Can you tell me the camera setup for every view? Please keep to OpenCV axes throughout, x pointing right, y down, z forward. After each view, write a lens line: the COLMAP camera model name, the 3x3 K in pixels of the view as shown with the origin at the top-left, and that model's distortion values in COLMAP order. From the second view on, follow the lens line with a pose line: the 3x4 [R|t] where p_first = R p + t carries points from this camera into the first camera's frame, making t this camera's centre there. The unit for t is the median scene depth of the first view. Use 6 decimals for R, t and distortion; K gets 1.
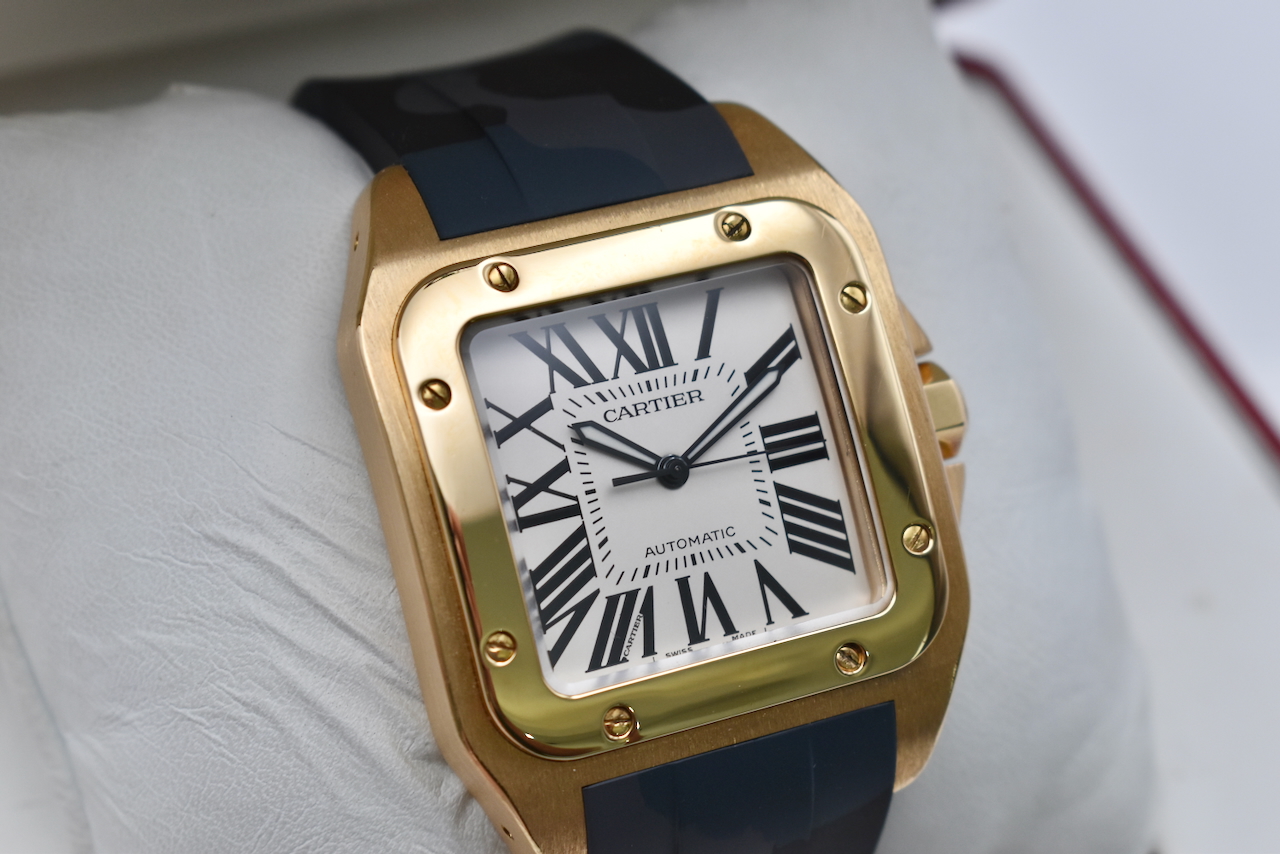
lens RADIAL K [[2671.7, 0, 639.1], [0, 2671.7, 426.7], [0, 0, 1]] dist [0.102949, 0.000000]
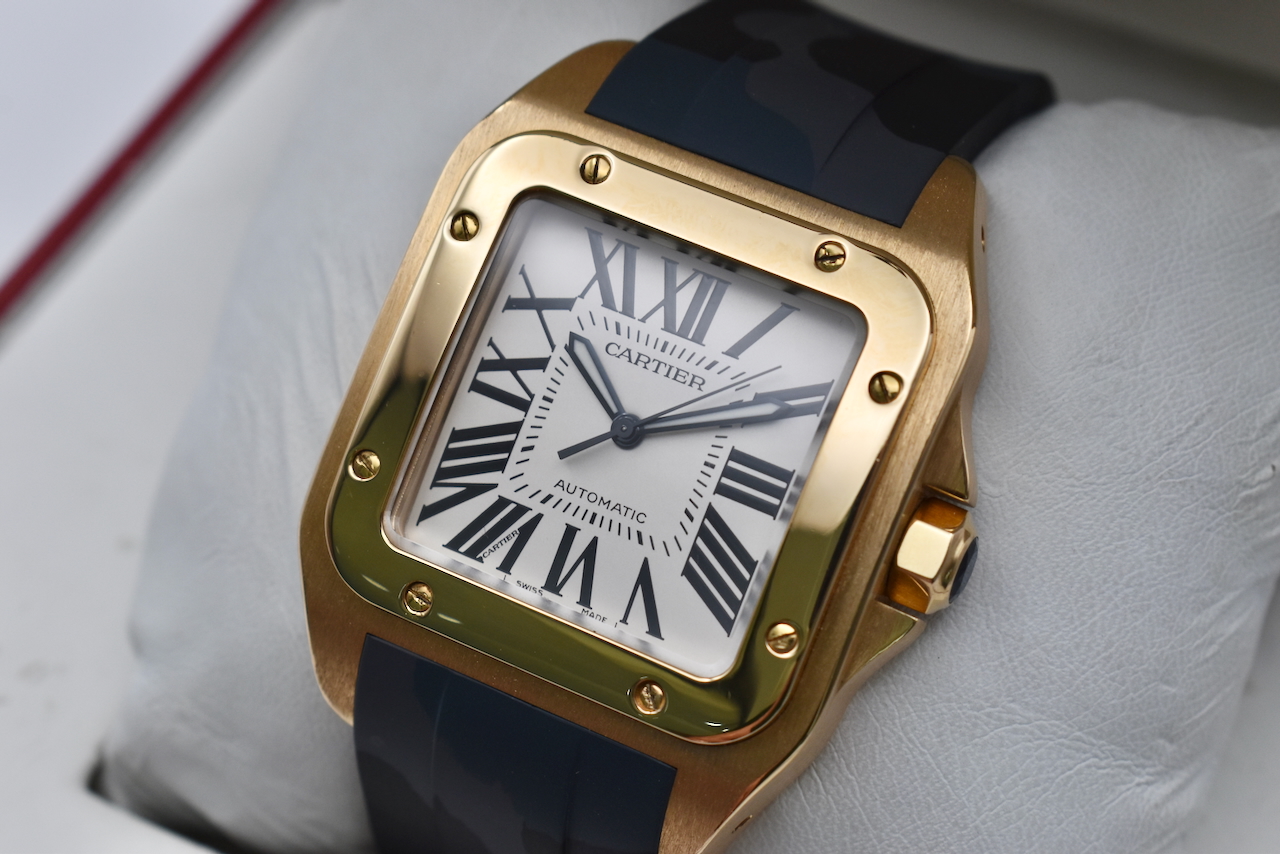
lens RADIAL K [[2671.7, 0, 638.9], [0, 2671.7, 425.6], [0, 0, 1]] dist [0.102949, 0.000000]
pose [[0.670066, 0.525256, -0.524517, 0.519745], [-0.537329, 0.830732, 0.145470, -0.127314], [0.512142, 0.184363, 0.838881, 0.191640]]
